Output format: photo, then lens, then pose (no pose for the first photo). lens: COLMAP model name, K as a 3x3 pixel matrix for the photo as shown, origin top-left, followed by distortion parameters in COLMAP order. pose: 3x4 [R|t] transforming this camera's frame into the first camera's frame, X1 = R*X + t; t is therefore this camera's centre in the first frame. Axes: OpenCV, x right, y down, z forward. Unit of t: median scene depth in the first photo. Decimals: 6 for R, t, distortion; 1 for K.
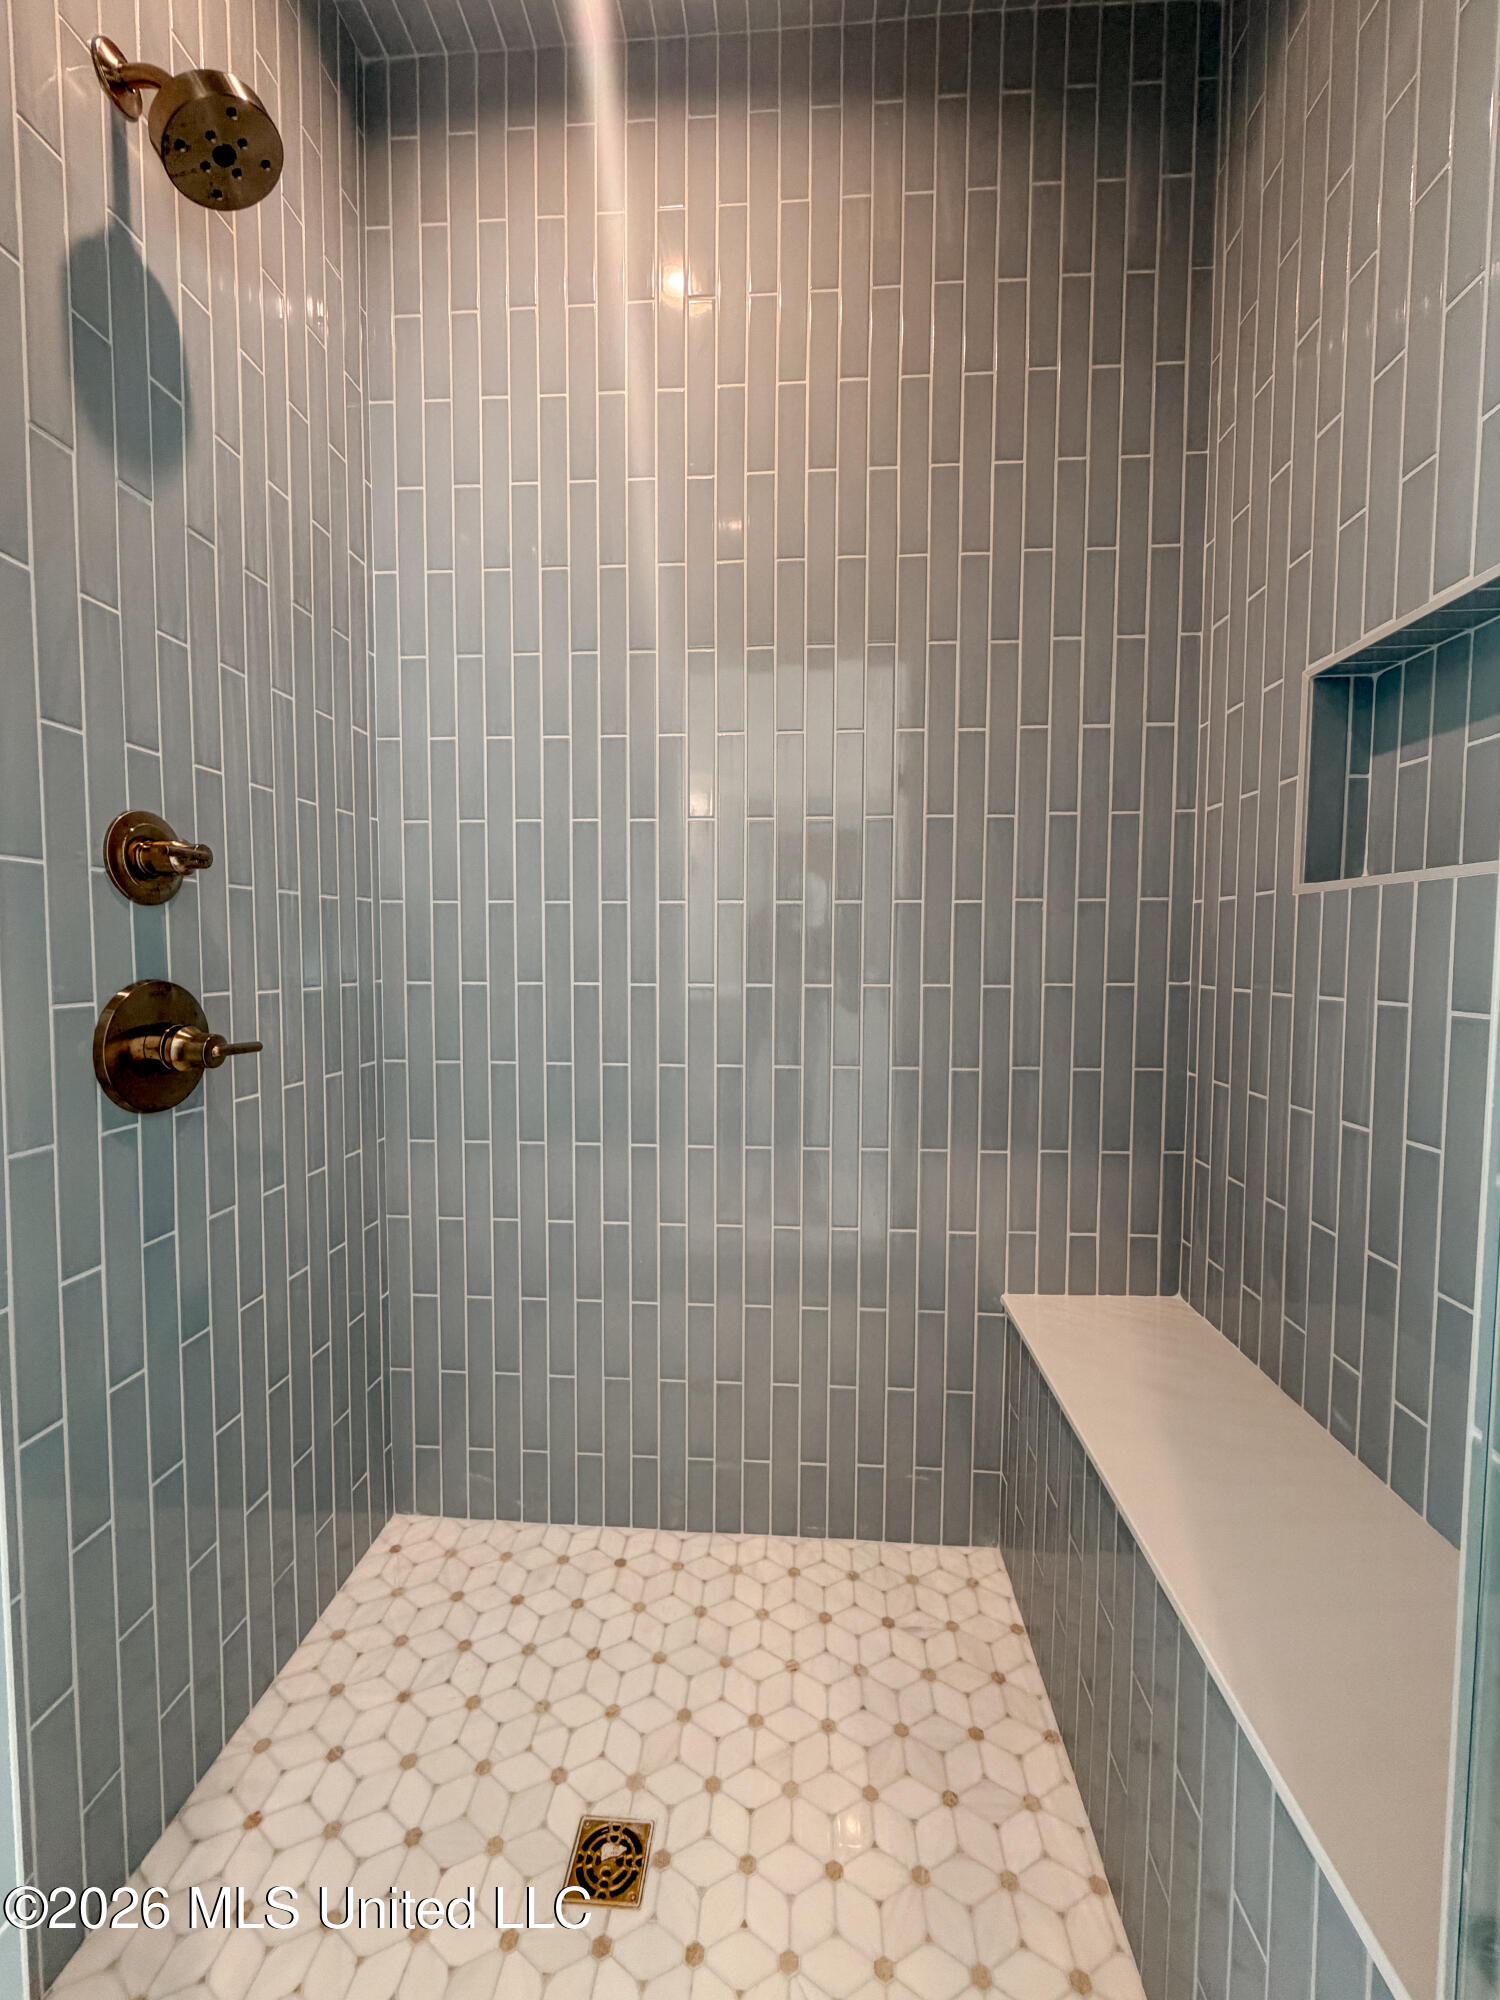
lens RADIAL K [[802.2, 0, 757.7], [0, 802.2, 992.1], [0, 0, 1]] dist [0.002757, 0.000766]
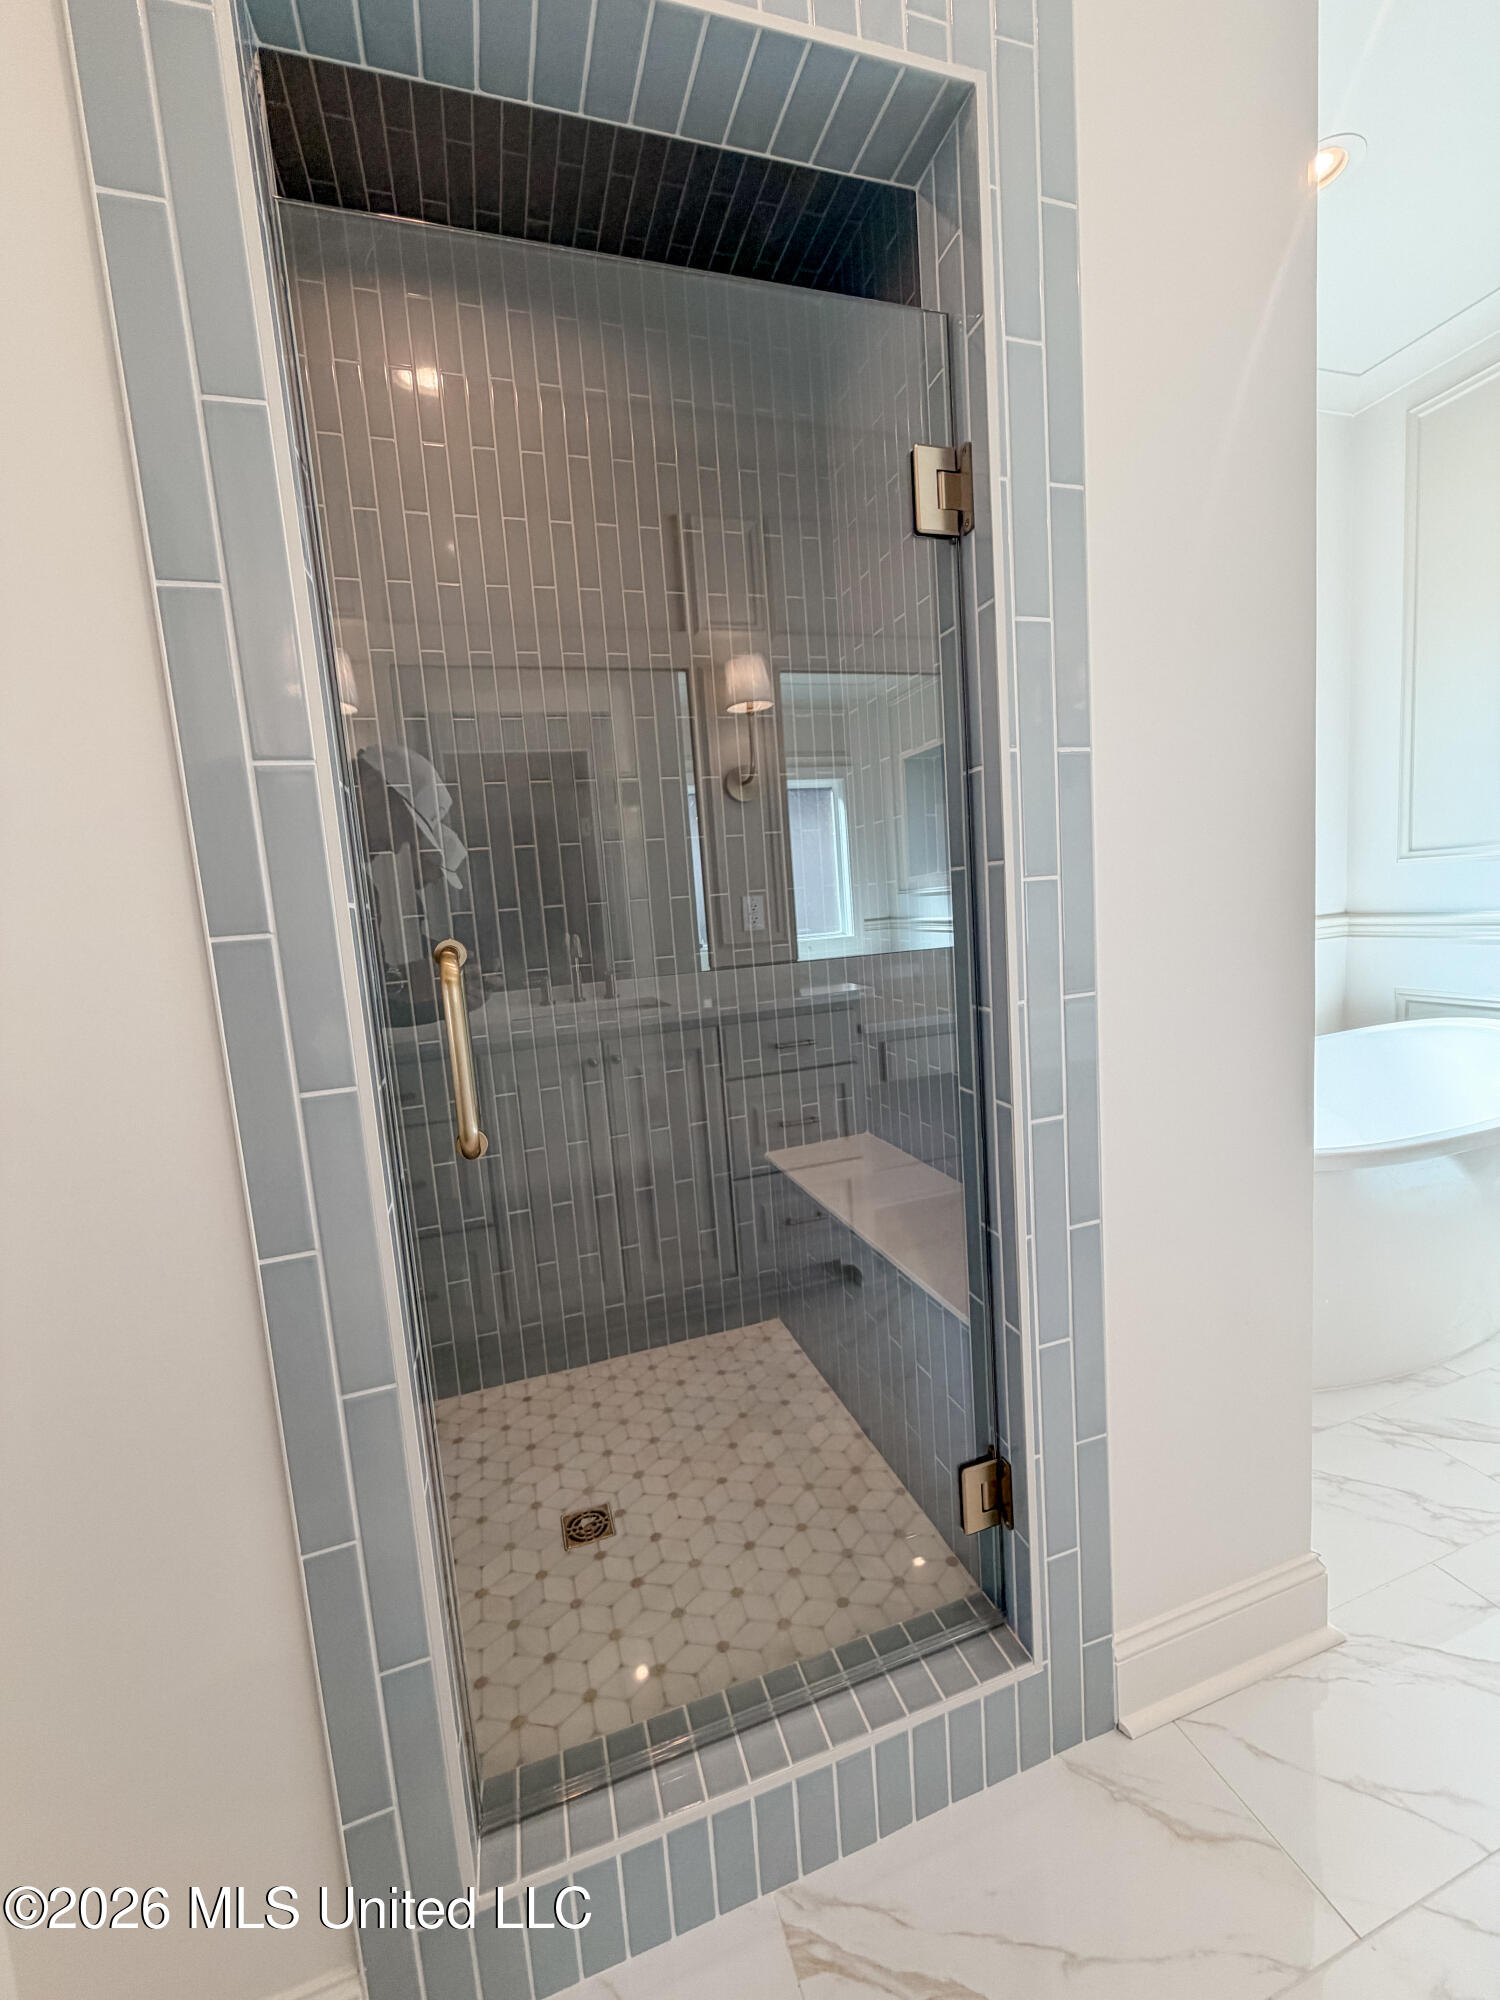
lens RADIAL K [[802.2, 0, 747.6], [0, 802.2, 997.8], [0, 0, 1]] dist [0.002757, 0.000766]
pose [[0.926778, -0.119773, 0.356002, -0.272060], [0.101813, 0.992419, 0.068837, -0.025934], [-0.361548, -0.027551, 0.931946, -0.460998]]
